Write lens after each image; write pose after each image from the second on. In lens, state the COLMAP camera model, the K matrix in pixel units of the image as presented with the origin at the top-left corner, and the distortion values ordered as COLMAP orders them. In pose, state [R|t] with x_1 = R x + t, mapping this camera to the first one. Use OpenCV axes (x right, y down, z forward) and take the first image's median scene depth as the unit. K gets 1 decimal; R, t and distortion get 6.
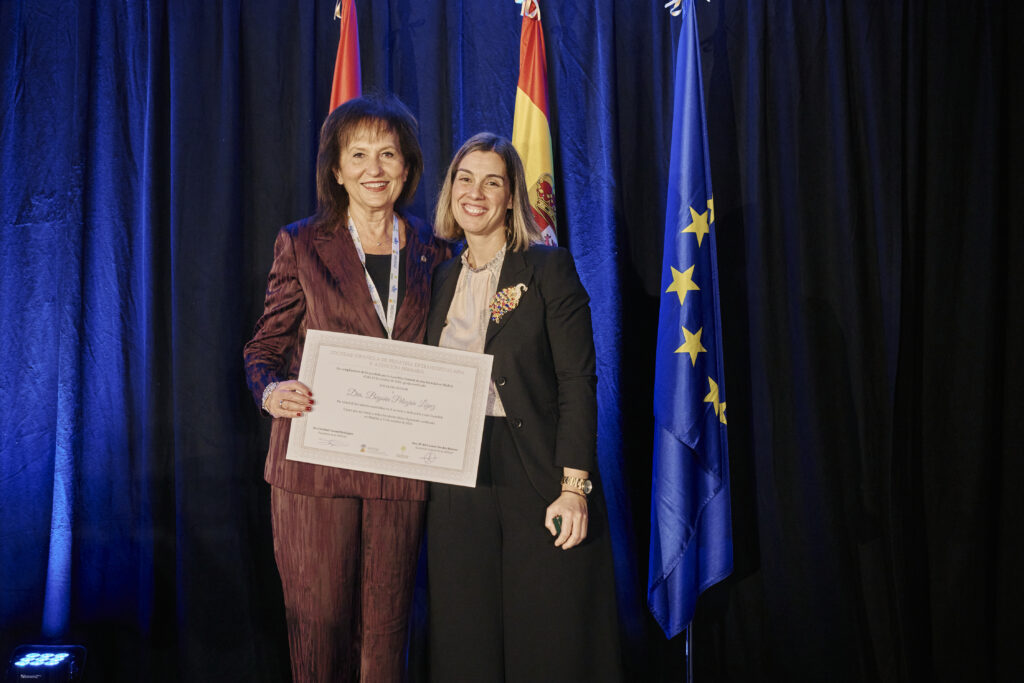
lens RADIAL K [[1237.1, 0, 511.6], [0, 1237.1, 335.2], [0, 0, 1]] dist [0.009419, -0.030299]
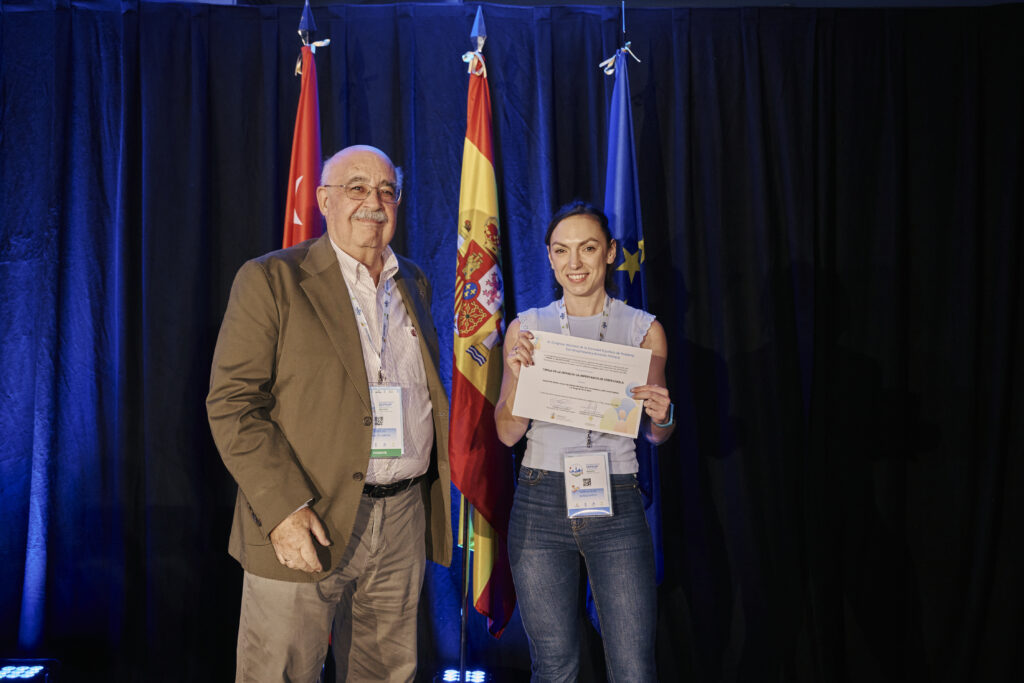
lens RADIAL K [[1191.0, 0, 506.5], [0, 1191.0, 339.1], [0, 0, 1]] dist [0.009868, 0.001968]
pose [[0.999096, -0.002411, 0.042435, -0.003707], [0.003378, 0.999736, -0.022747, 0.001360], [-0.042369, 0.022870, 0.998840, -0.044895]]
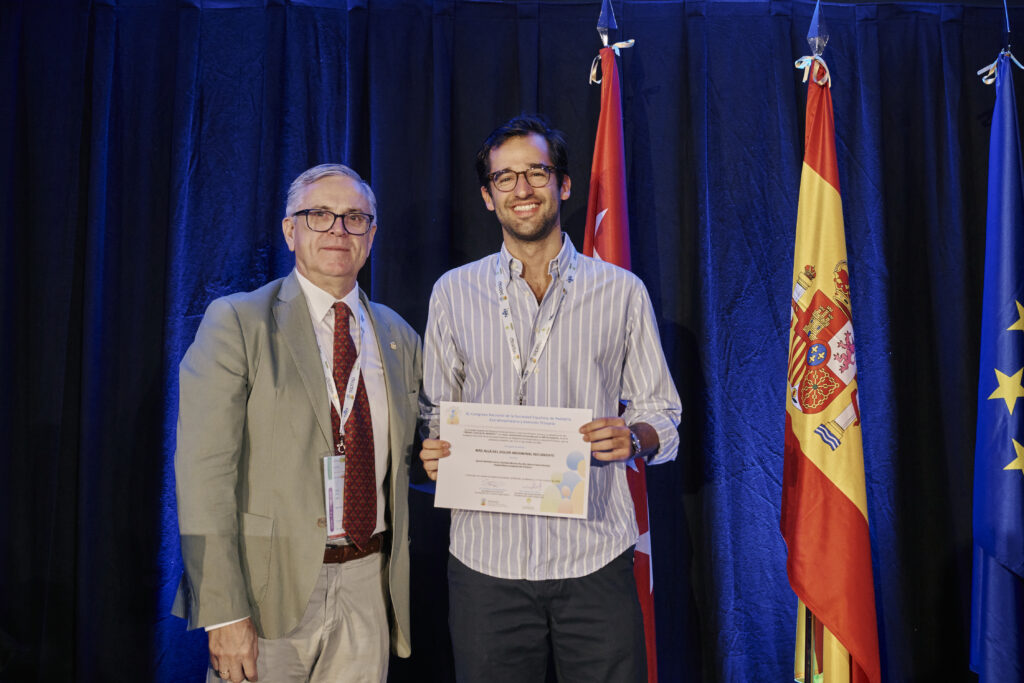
lens RADIAL K [[1360.3, 0, 517.0], [0, 1360.3, 344.5], [0, 0, 1]] dist [-0.012966, 0.021315]
pose [[0.999595, 0.006720, 0.027668, -0.198777], [-0.004730, 0.997438, -0.071383, -0.003035], [-0.028077, 0.071223, 0.997065, 0.054108]]
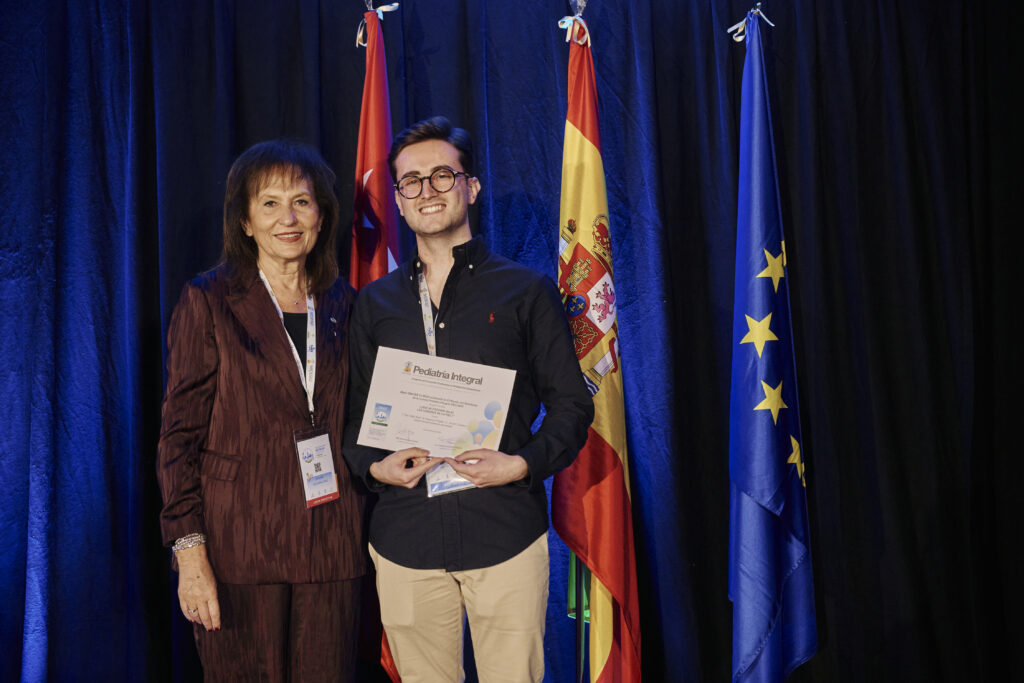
lens RADIAL K [[1393.3, 0, 515.1], [0, 1393.3, 348.5], [0, 0, 1]] dist [-0.010136, 0.045427]
pose [[0.995961, -0.022936, 0.086809, -0.110713], [0.025910, 0.999110, -0.033280, -0.001094], [-0.085969, 0.035395, 0.995669, -0.002150]]
